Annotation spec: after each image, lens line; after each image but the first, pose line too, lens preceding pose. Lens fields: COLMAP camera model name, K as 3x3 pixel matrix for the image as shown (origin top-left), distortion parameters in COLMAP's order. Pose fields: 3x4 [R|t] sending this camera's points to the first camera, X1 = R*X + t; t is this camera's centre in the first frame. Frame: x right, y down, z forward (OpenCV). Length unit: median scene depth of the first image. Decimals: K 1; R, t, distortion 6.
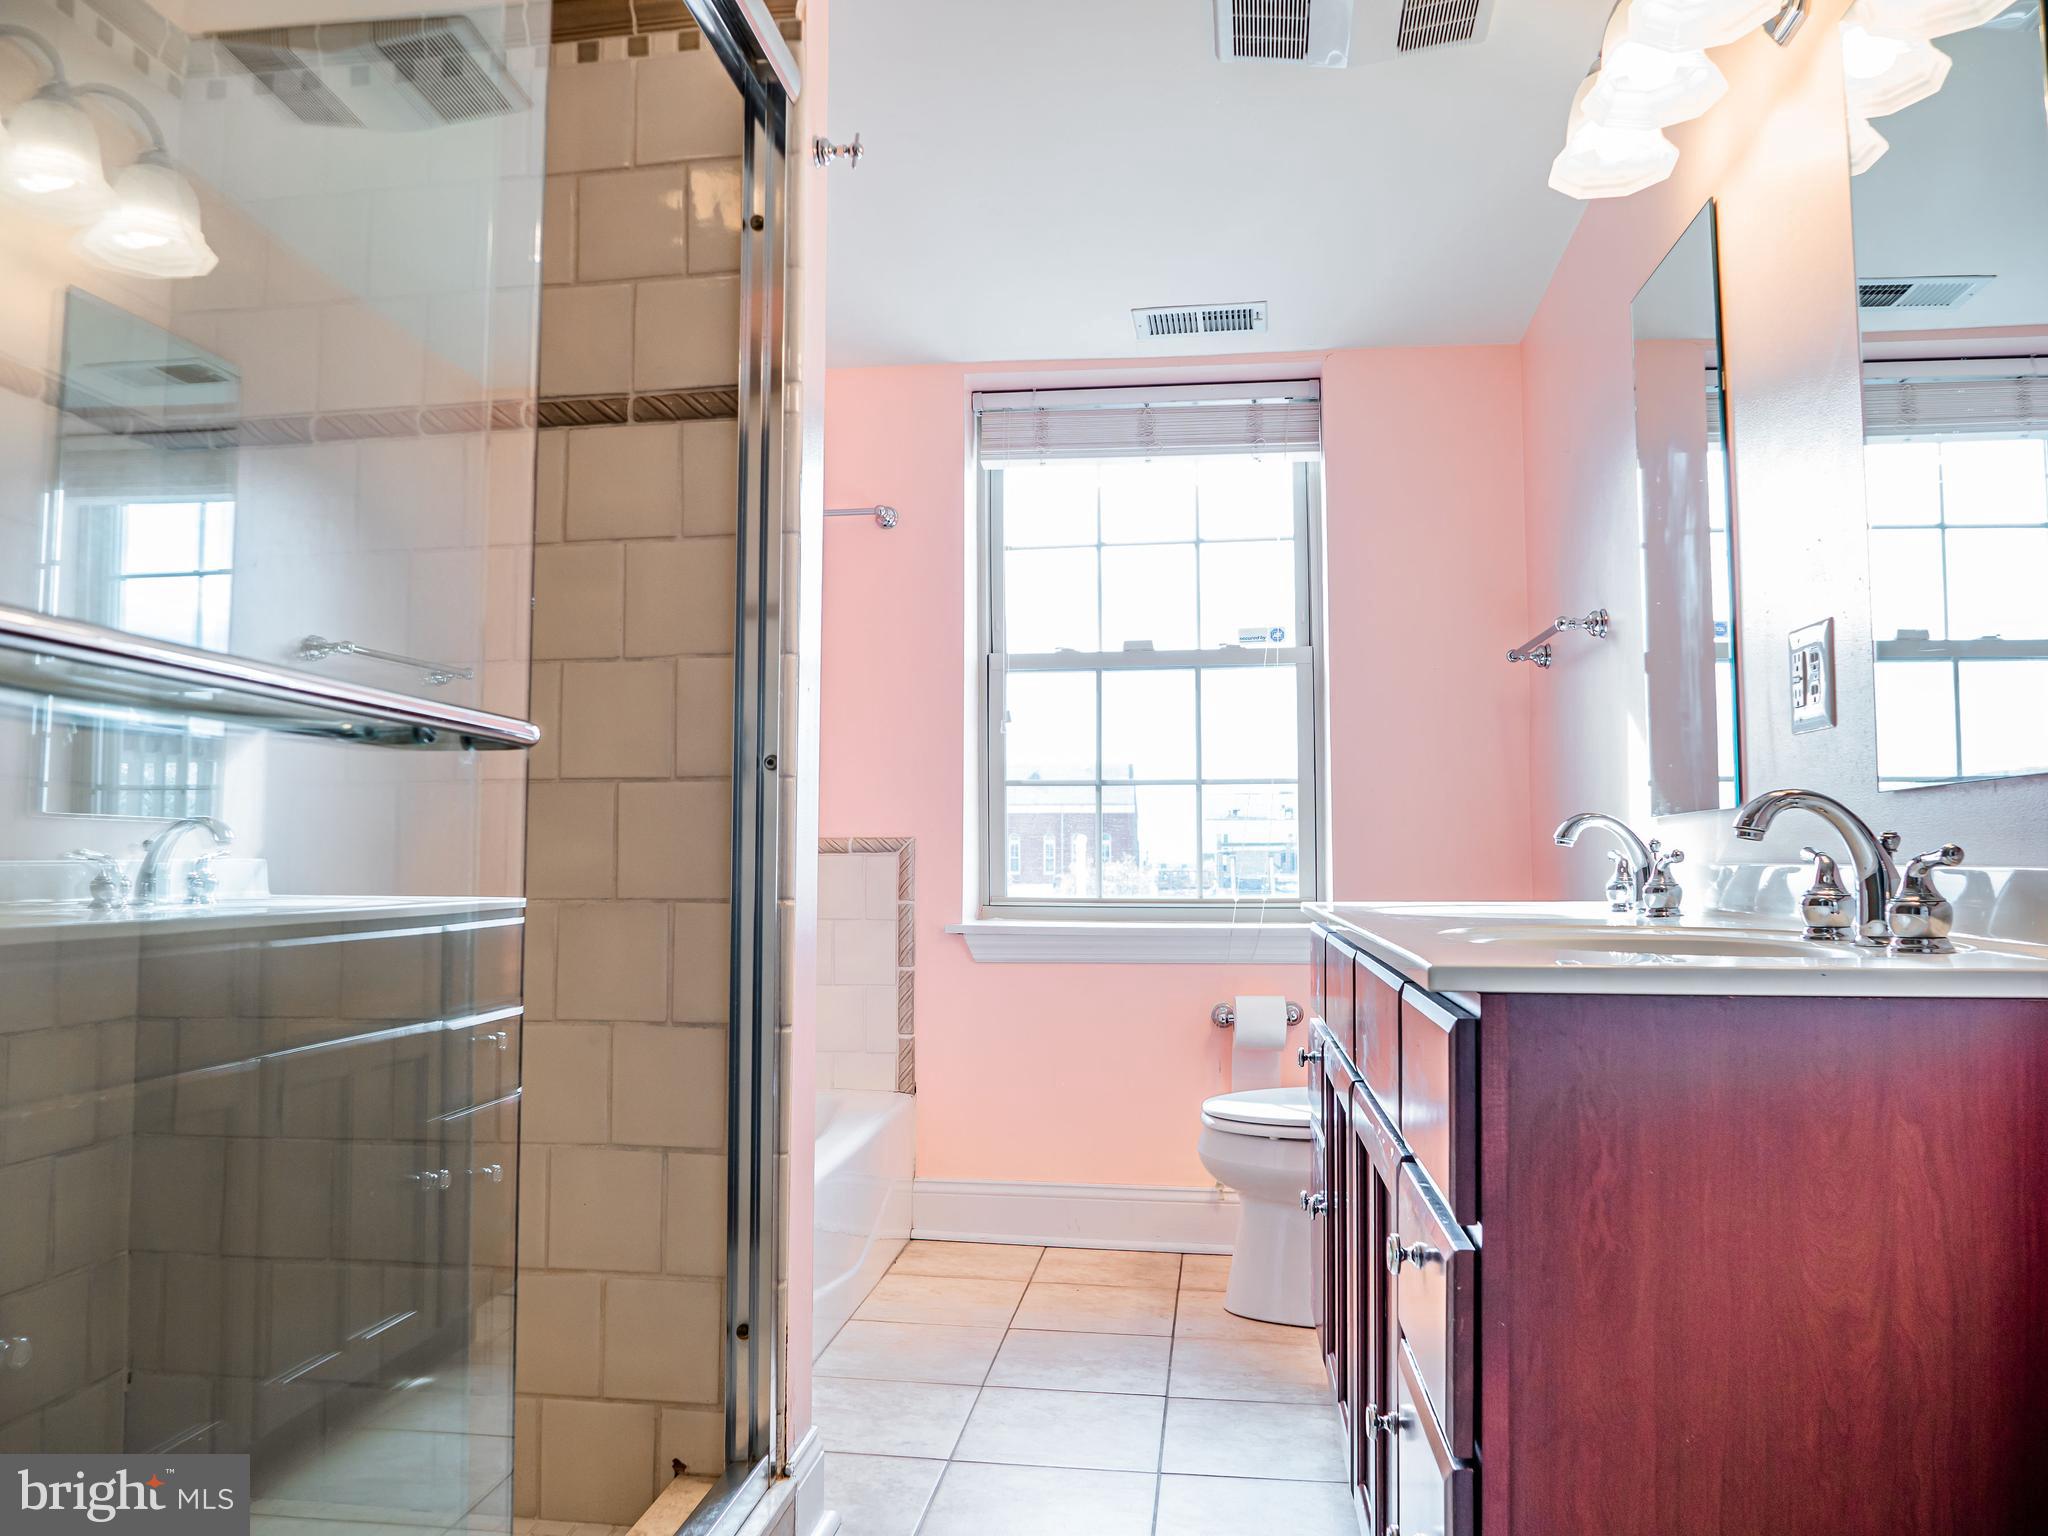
lens RADIAL K [[1479.3, 0, 1024.0], [0, 1479.3, 768.0], [0, 0, 1]] dist [-0.030566, 0.002889]
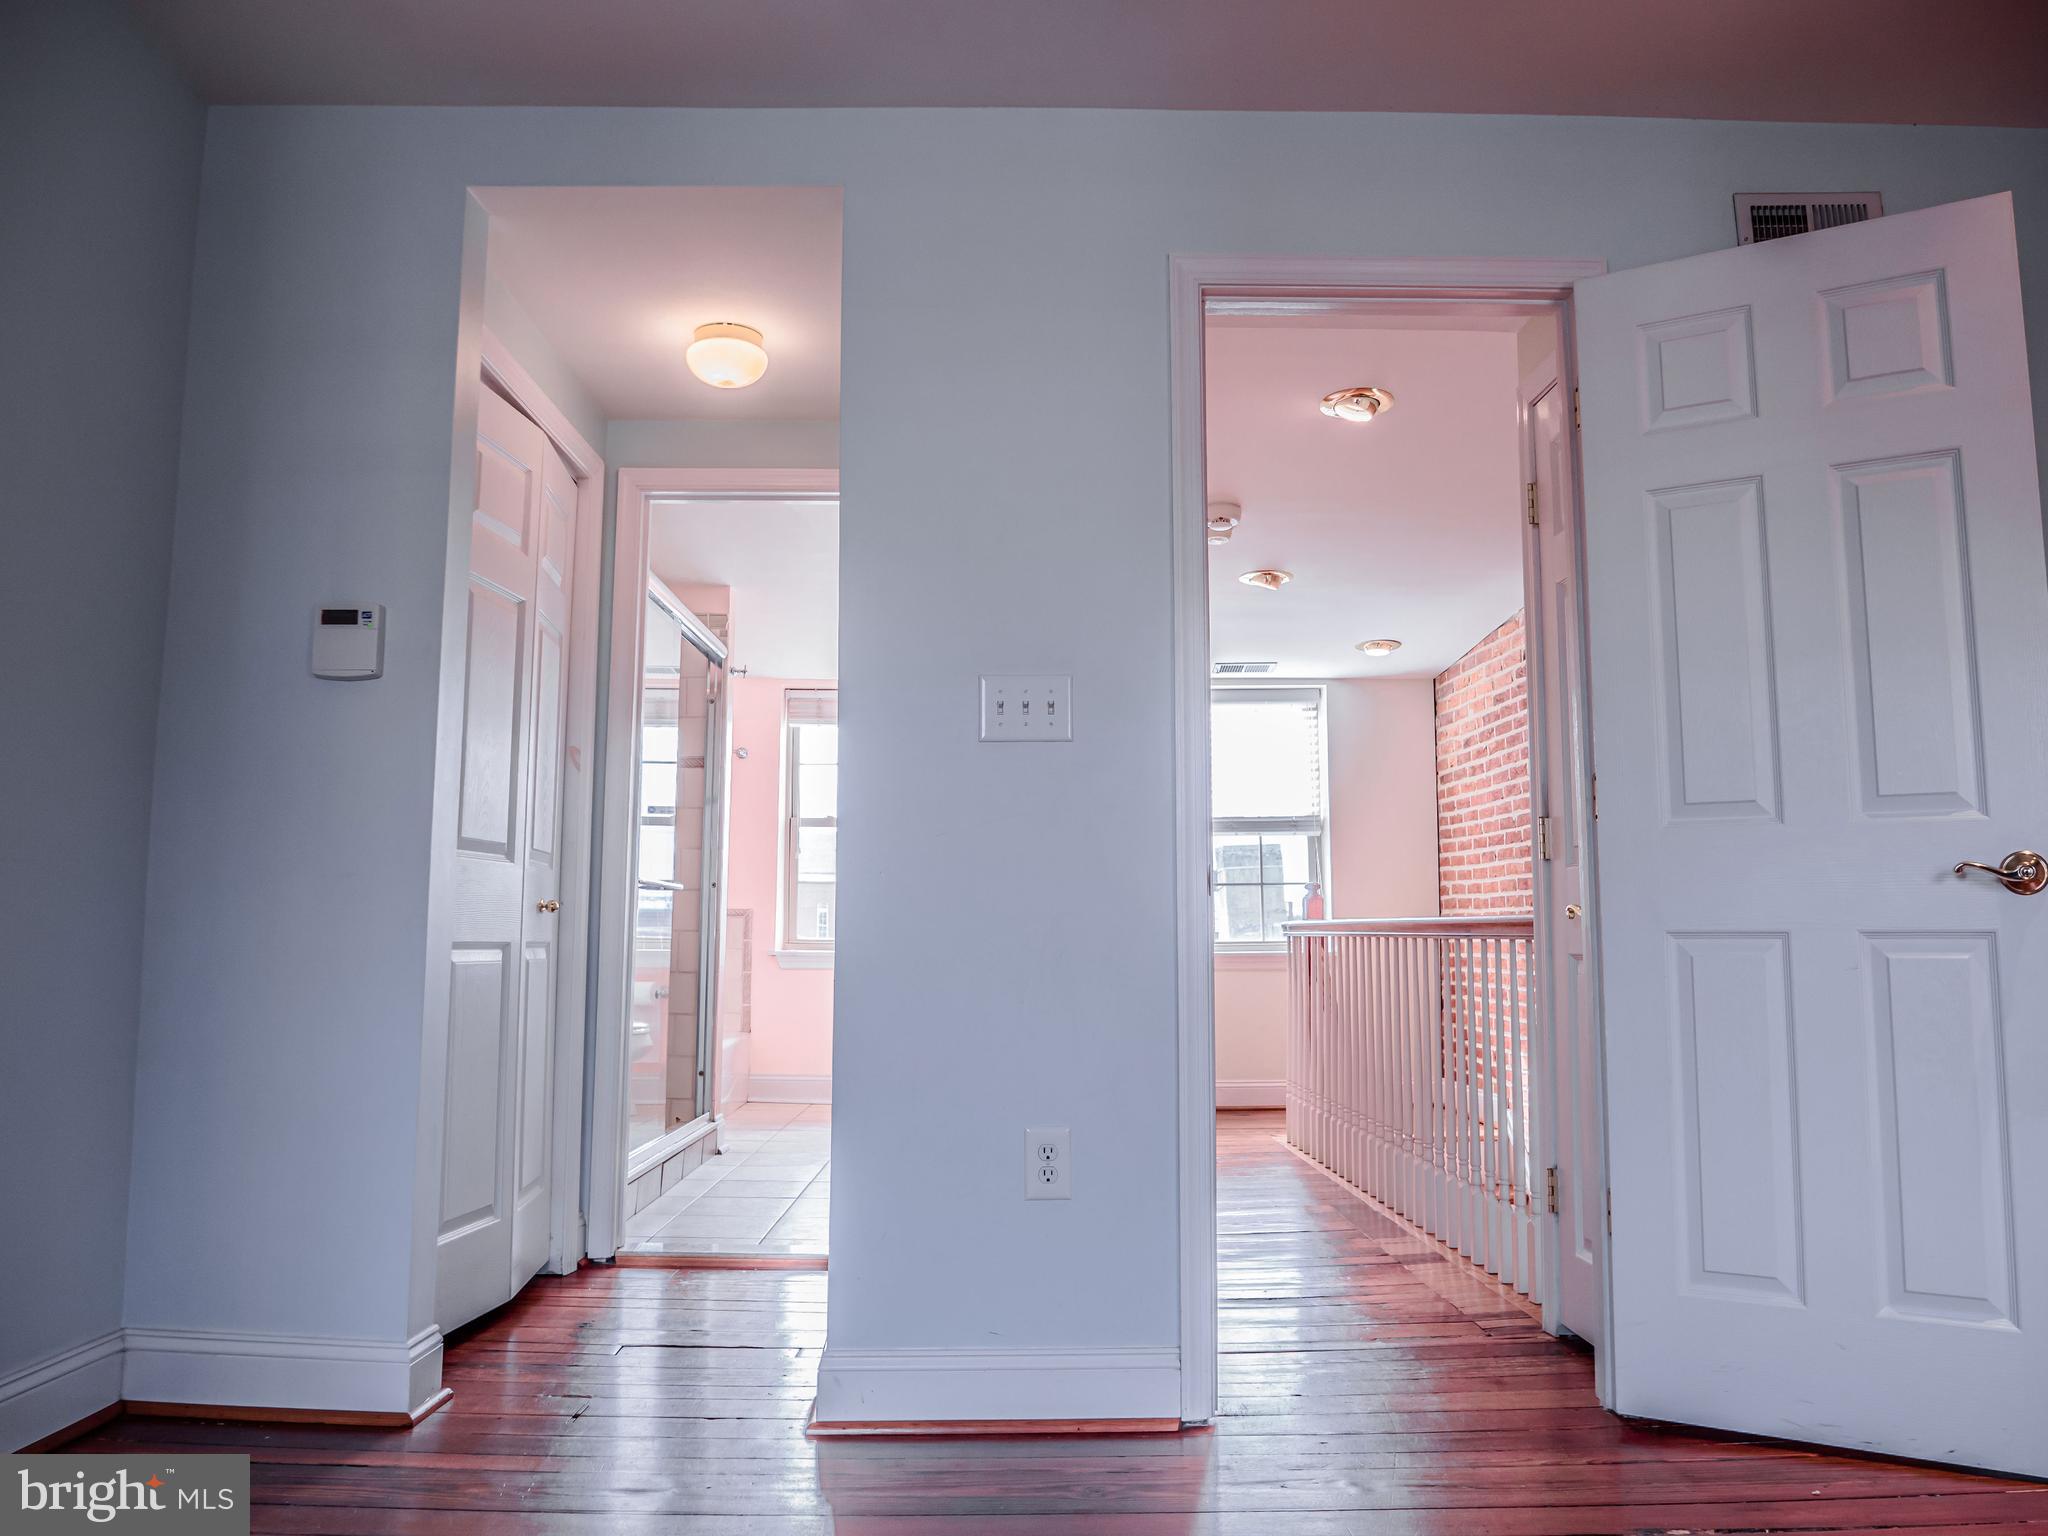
lens RADIAL K [[1479.3, 0, 1024.0], [0, 1479.3, 768.0], [0, 0, 1]] dist [-0.030566, 0.002889]
pose [[0.991869, 0.020770, 0.125553, 0.038954], [-0.015332, 0.998908, -0.044129, -0.063672], [-0.126333, 0.041845, 0.991105, -1.098698]]
